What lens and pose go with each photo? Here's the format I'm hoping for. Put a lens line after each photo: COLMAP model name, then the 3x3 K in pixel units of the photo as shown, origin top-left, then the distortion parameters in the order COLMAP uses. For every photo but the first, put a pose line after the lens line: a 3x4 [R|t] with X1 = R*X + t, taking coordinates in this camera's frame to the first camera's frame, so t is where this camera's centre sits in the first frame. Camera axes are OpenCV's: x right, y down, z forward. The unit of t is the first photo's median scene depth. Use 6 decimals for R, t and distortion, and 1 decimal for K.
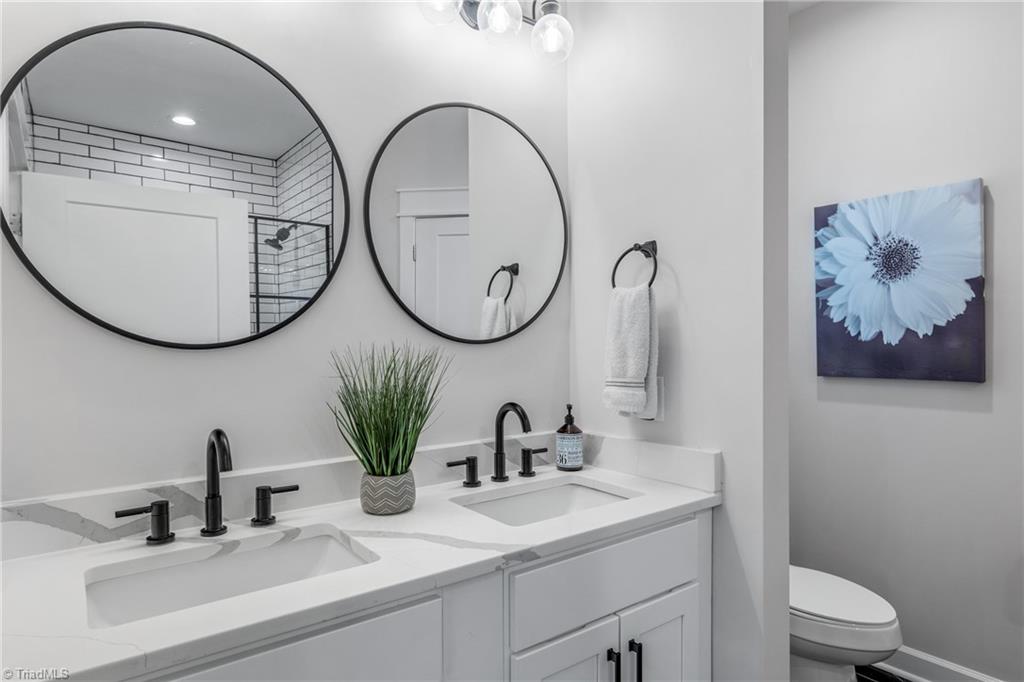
lens RADIAL K [[596.0, 0, 512.0], [0, 596.0, 341.0], [0, 0, 1]] dist [0.060122, -0.000566]
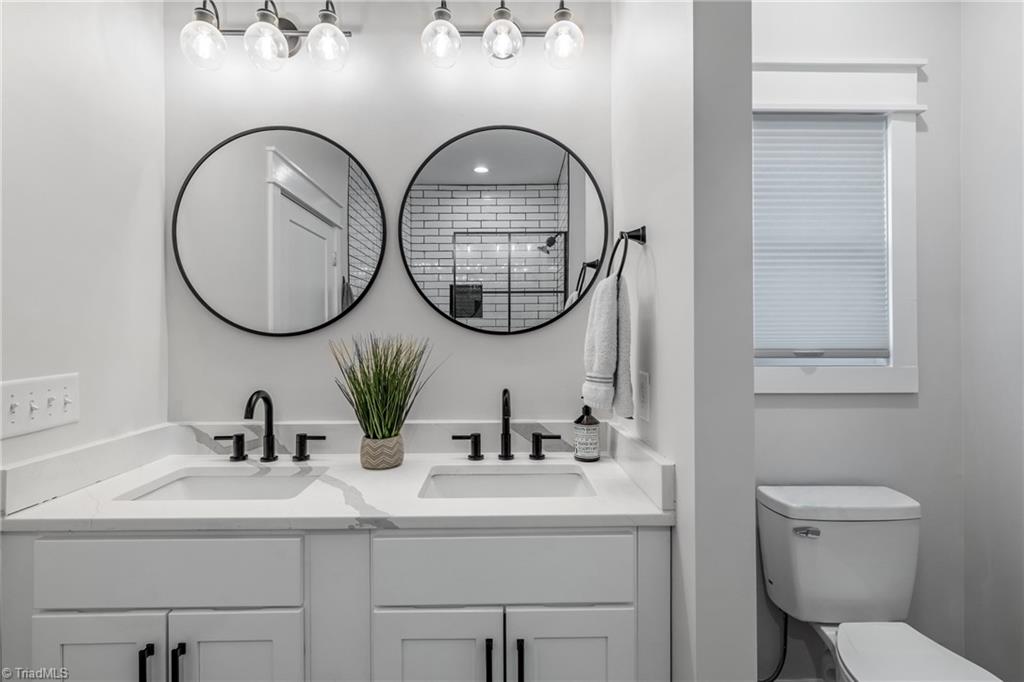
lens RADIAL K [[493.6, 0, 512.0], [0, 493.6, 341.0], [0, 0, 1]] dist [-0.002264, -0.000115]
pose [[0.802491, 0.023135, -0.596216, 0.537934], [0.002121, 0.999131, 0.041624, -0.025757], [0.596661, -0.034668, 0.801744, 0.269324]]
